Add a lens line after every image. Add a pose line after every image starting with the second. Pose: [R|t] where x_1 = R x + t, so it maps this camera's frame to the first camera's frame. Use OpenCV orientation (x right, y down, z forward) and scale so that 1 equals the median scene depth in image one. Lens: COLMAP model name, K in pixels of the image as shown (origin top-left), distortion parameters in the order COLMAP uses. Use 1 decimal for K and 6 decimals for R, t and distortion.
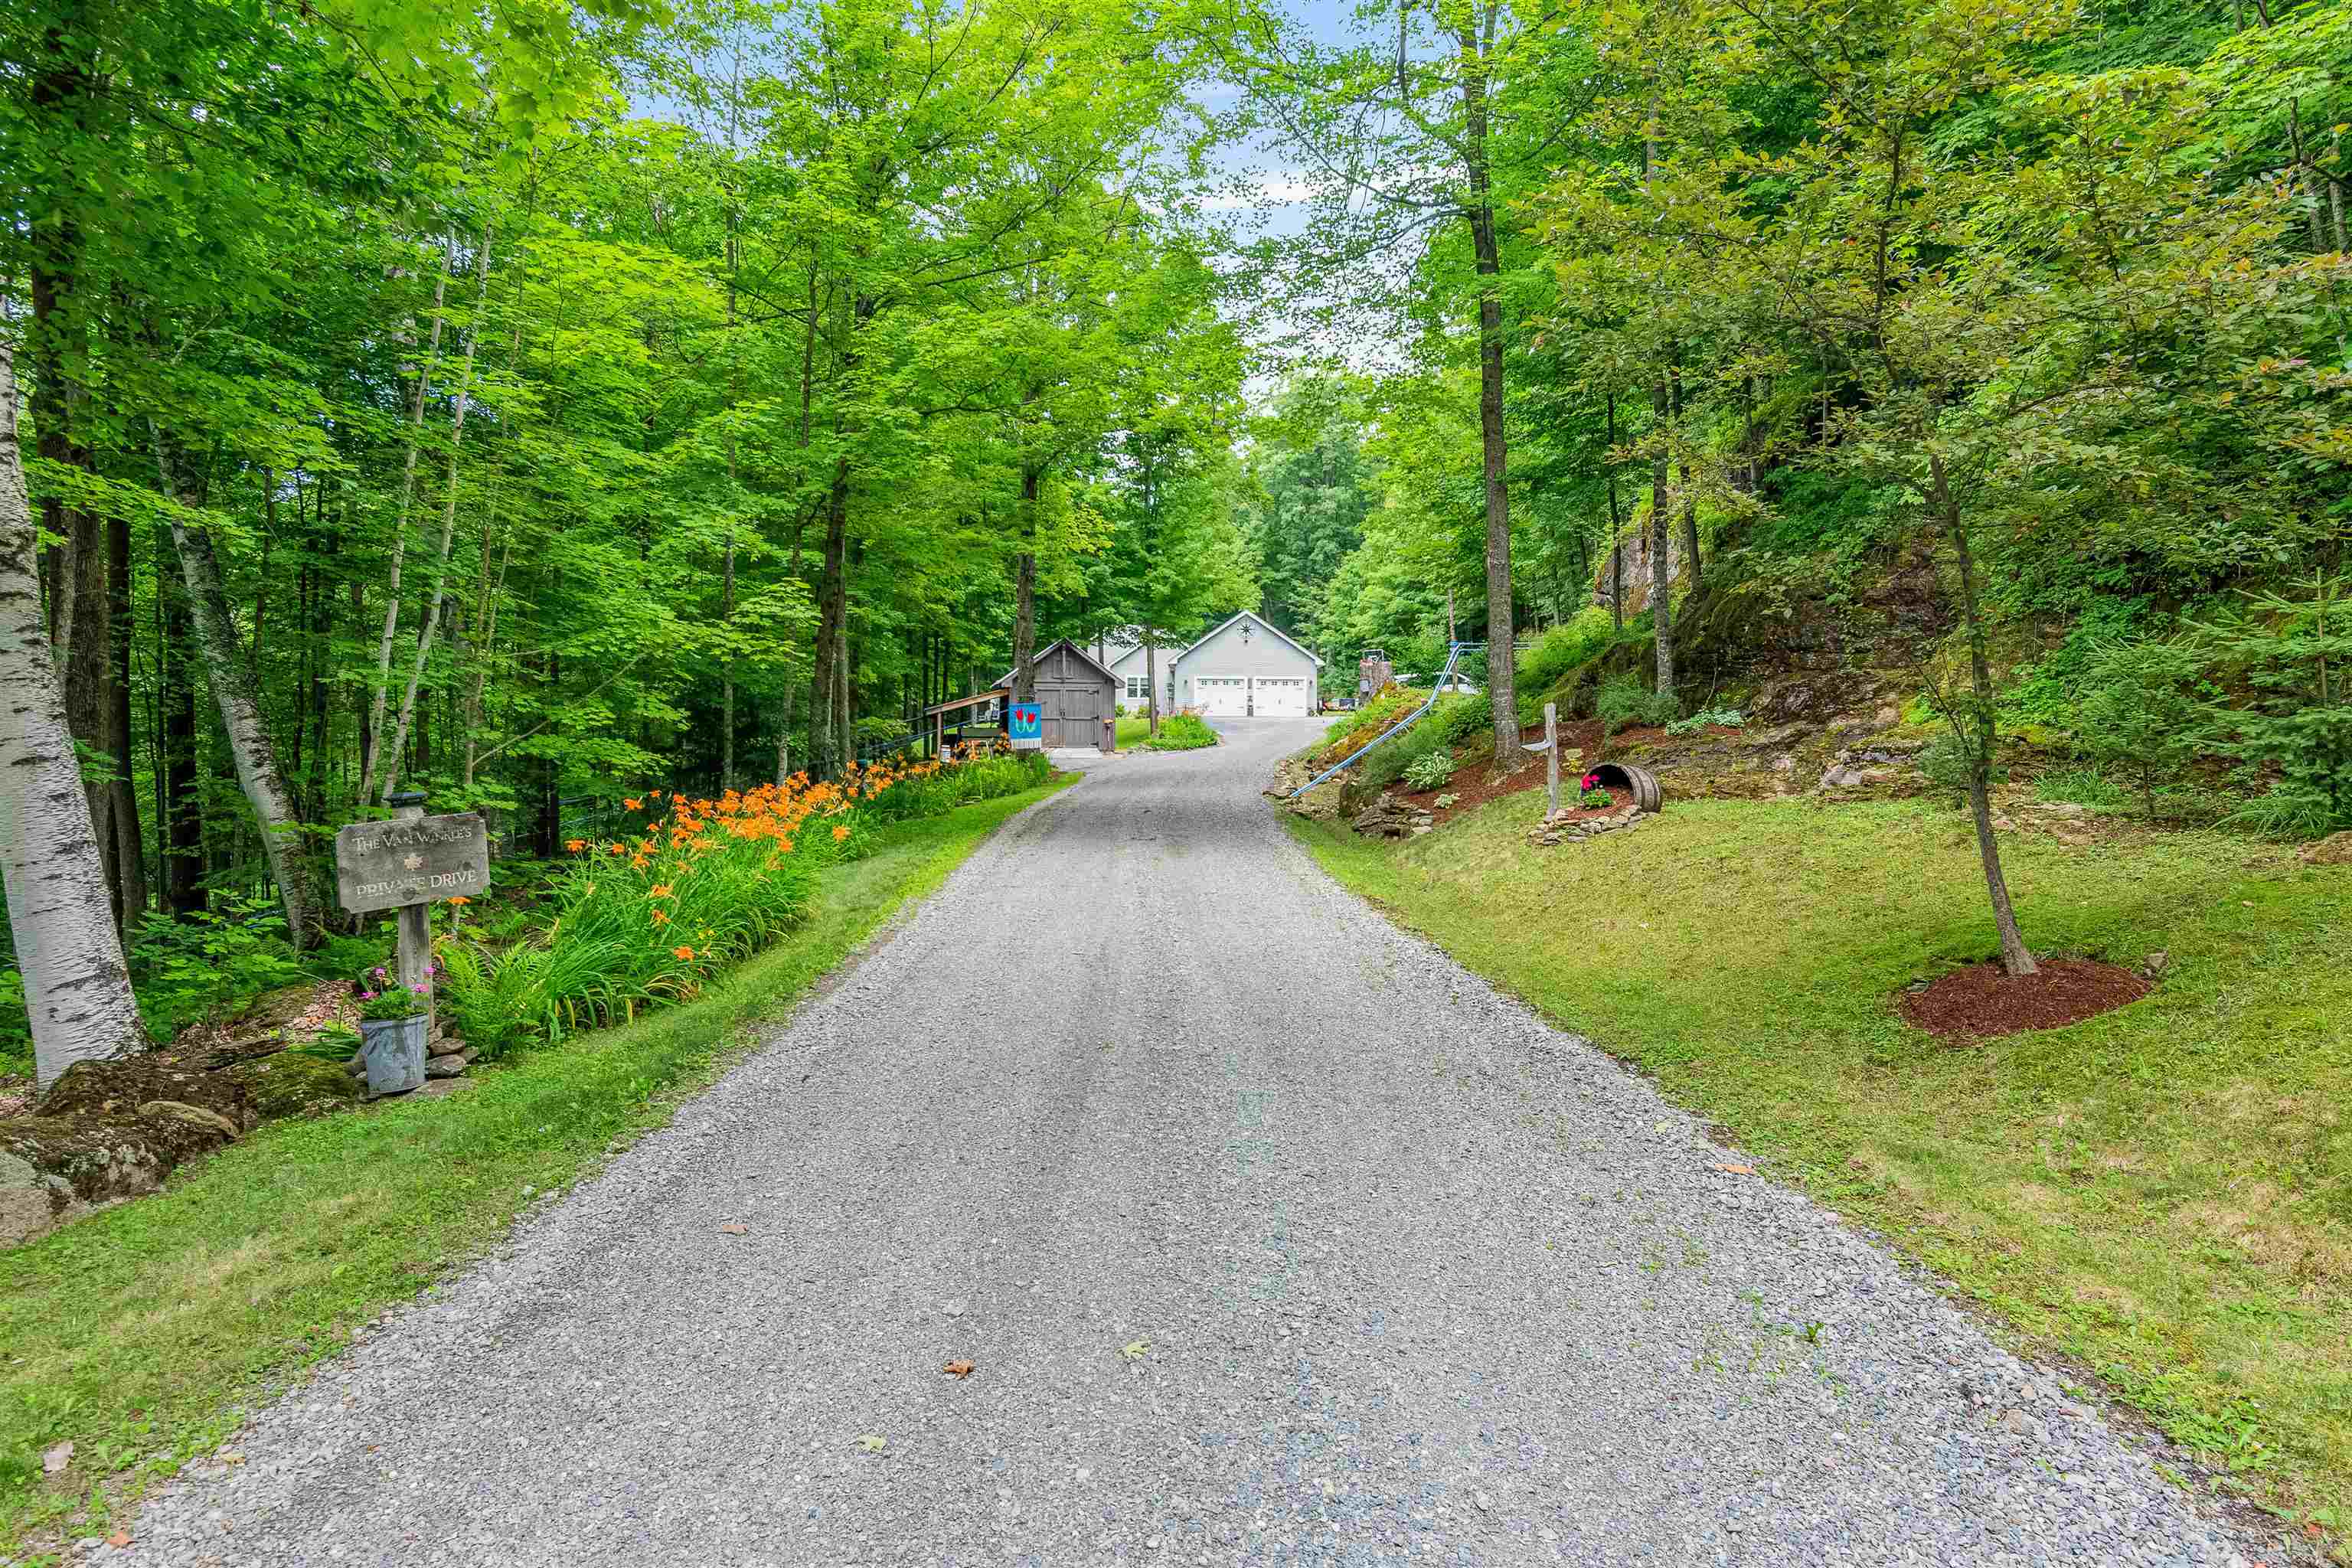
lens RADIAL K [[1405.3, 0, 1176.0], [0, 1405.3, 784.0], [0, 0, 1]] dist [-0.001019, -0.000058]
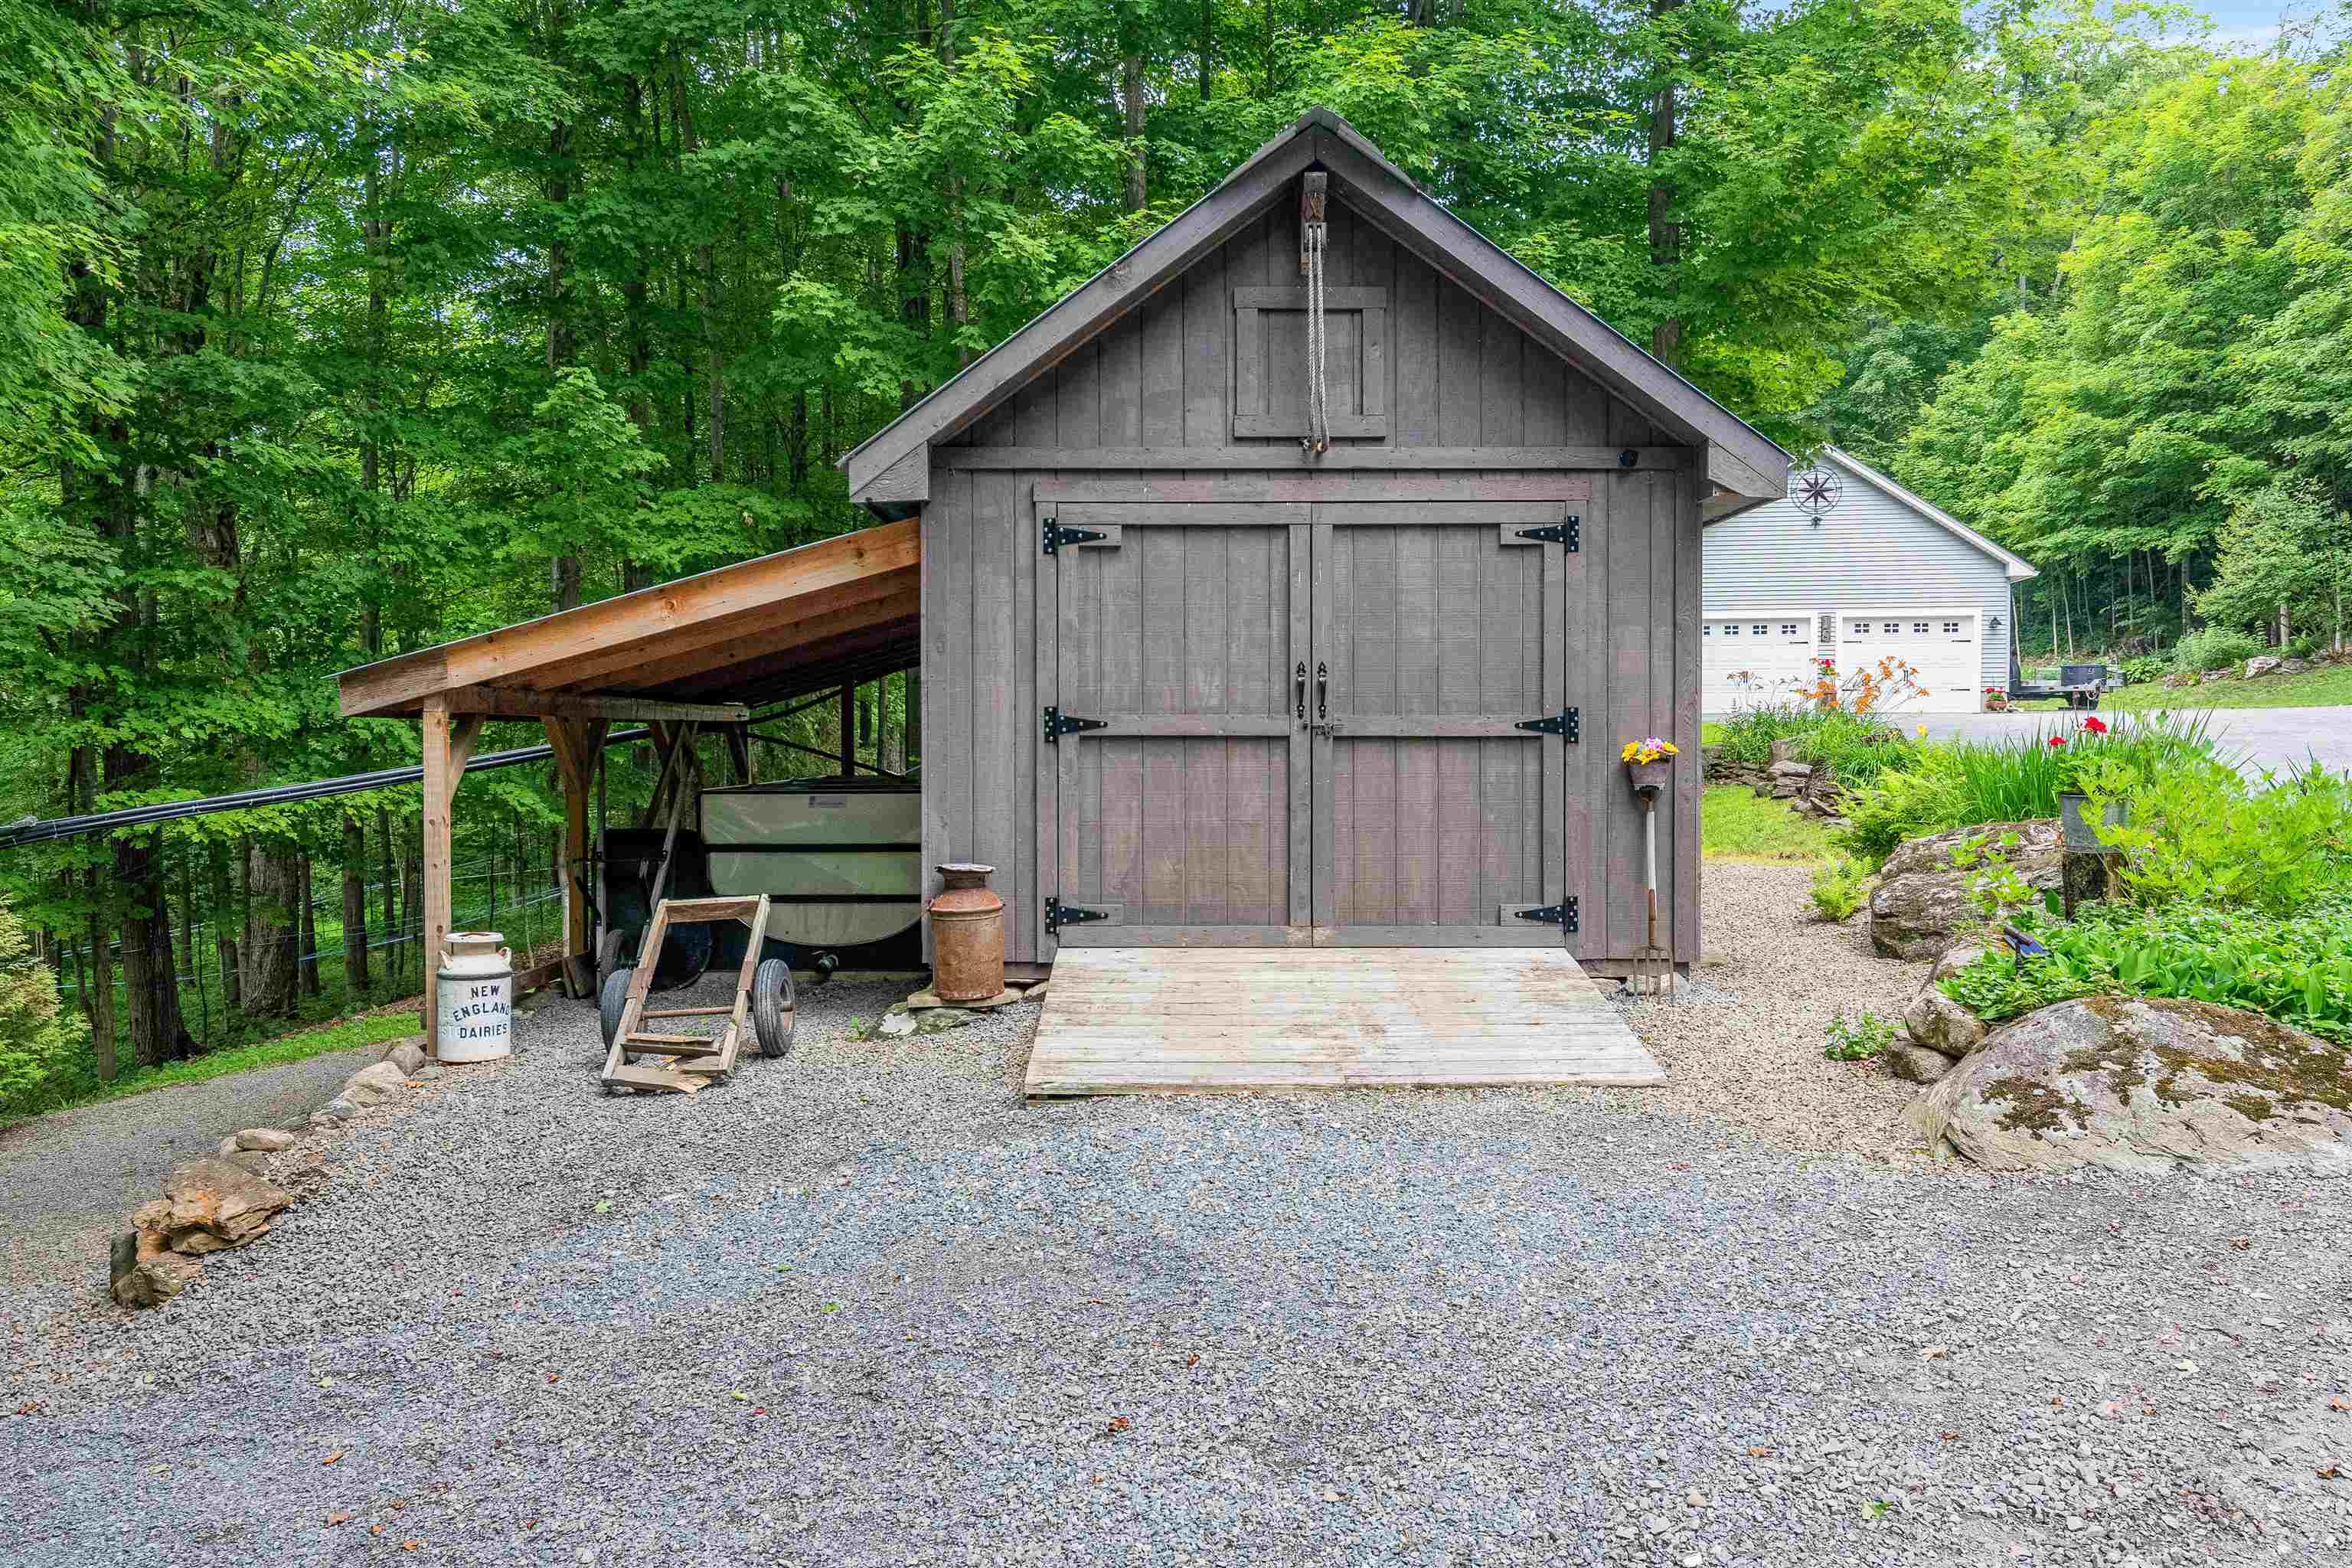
lens RADIAL K [[1991.6, 0, 1176.0], [0, 1991.6, 784.0], [0, 0, 1]] dist [0.003011, 0.001766]
pose [[0.985754, -0.006040, -0.168083, -0.047920], [0.003323, 0.999859, -0.016445, -0.030279], [0.168159, 0.015652, 0.985636, 0.634604]]
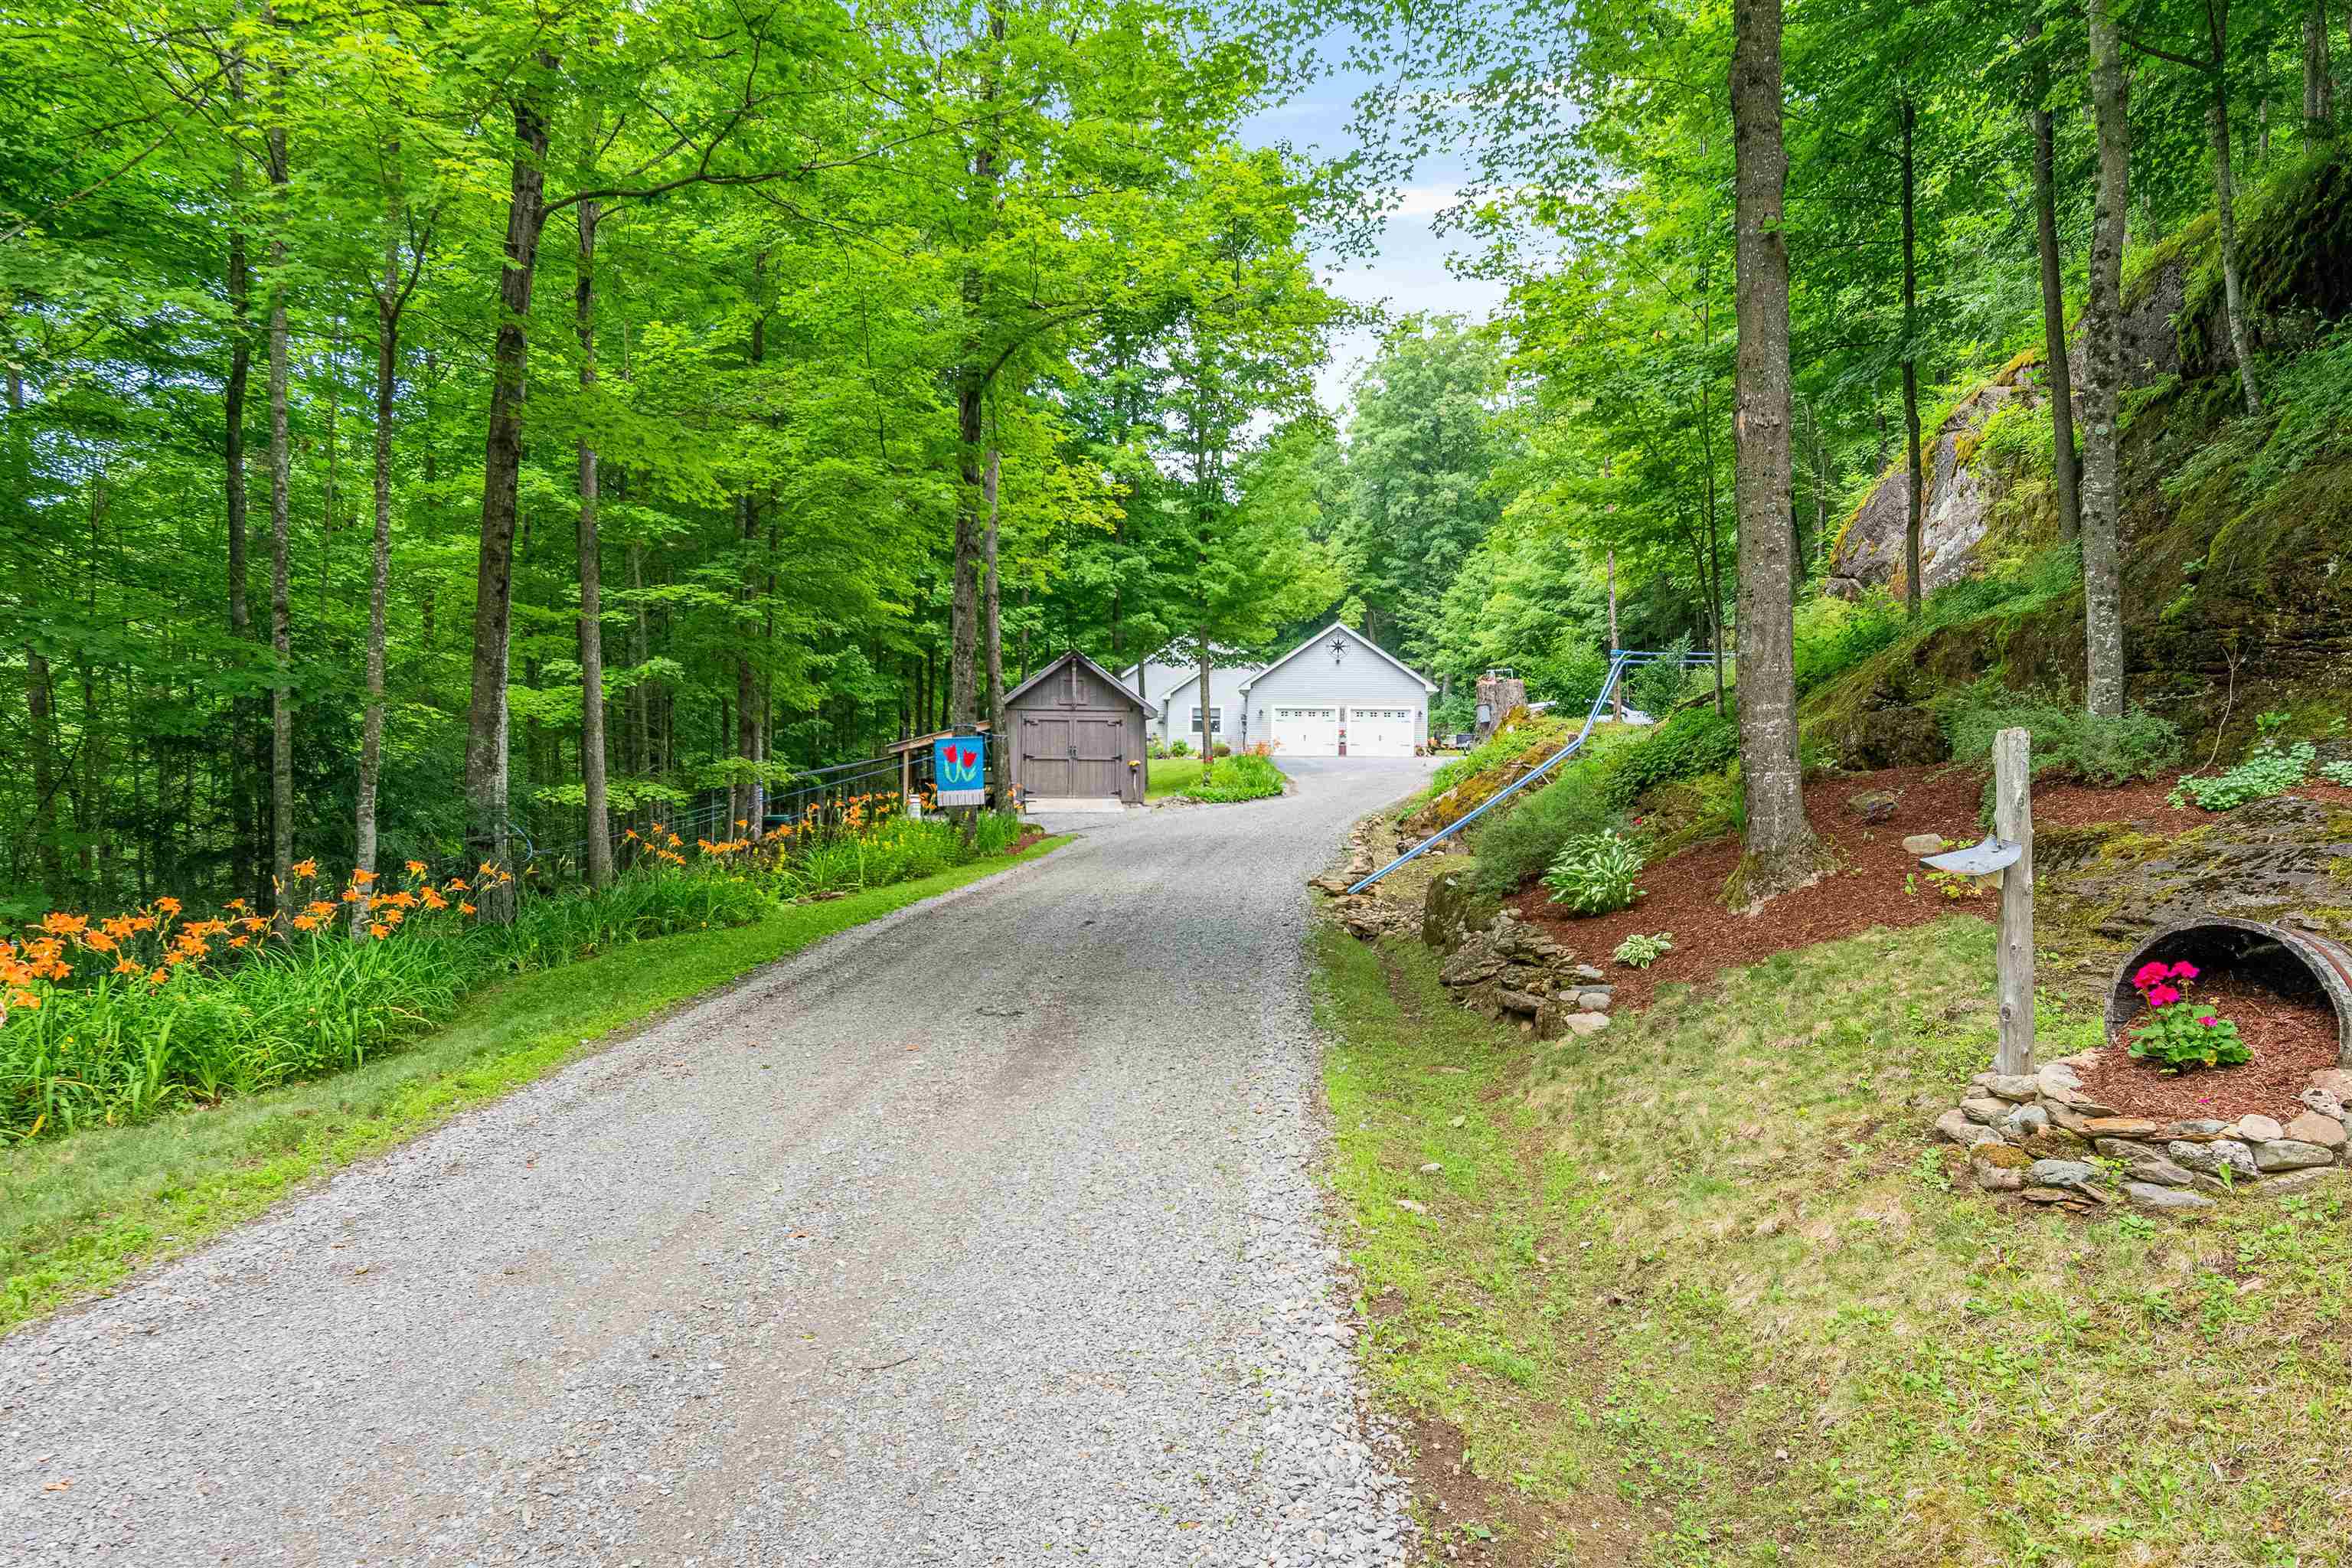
lens RADIAL K [[1613.9, 0, 1136.1], [0, 1613.9, 865.1], [0, 0, 1]] dist [0.000018, -0.001614]
pose [[0.996549, 0.009127, -0.082502, 0.018638], [-0.007487, 0.999769, 0.020163, -0.006258], [0.082667, -0.019476, 0.996387, 0.120015]]
